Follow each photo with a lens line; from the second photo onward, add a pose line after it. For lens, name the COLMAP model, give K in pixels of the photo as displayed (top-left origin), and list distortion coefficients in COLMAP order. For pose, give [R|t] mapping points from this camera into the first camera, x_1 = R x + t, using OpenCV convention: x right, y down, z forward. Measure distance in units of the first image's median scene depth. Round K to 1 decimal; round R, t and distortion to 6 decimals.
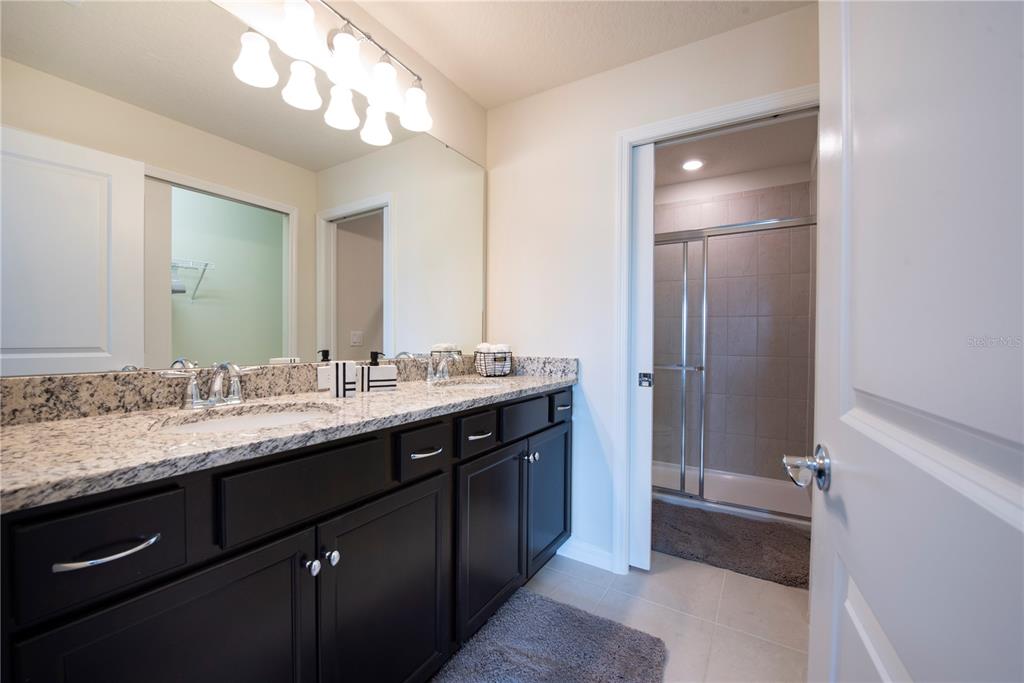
lens RADIAL K [[409.5, 0, 510.1], [0, 409.5, 340.8], [0, 0, 1]] dist [-0.015117, -0.000456]
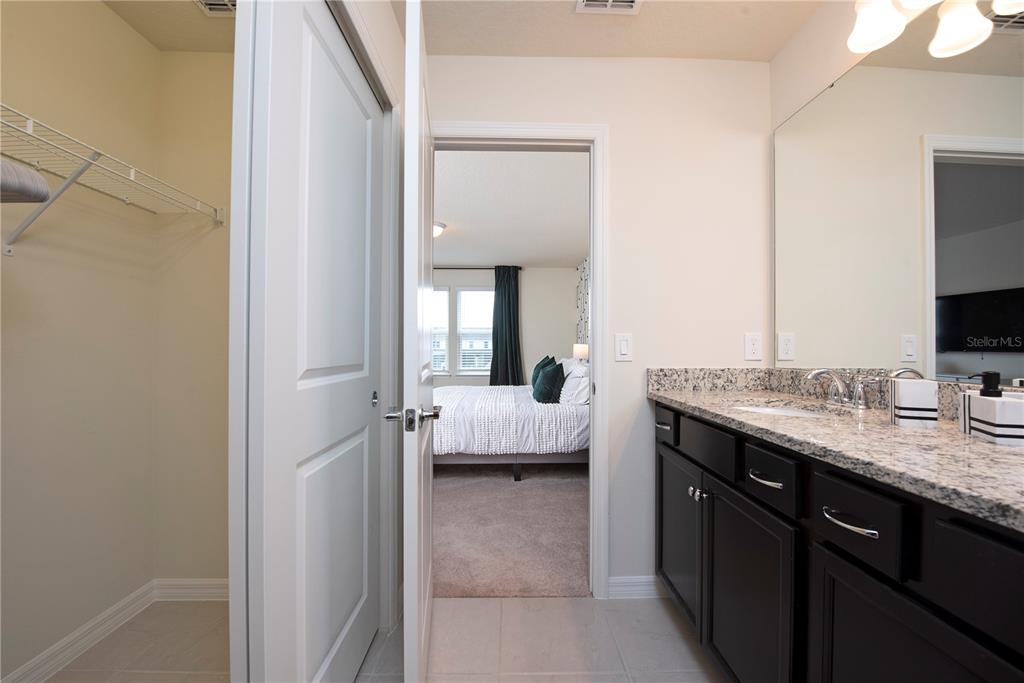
lens RADIAL K [[409.5, 0, 513.8], [0, 409.5, 345.0], [0, 0, 1]] dist [-0.015117, -0.000456]
pose [[-0.834536, -0.012723, -0.550807, 0.765192], [-0.013190, 0.999908, -0.003111, -0.002077], [0.550796, 0.004669, -0.834627, 1.511726]]
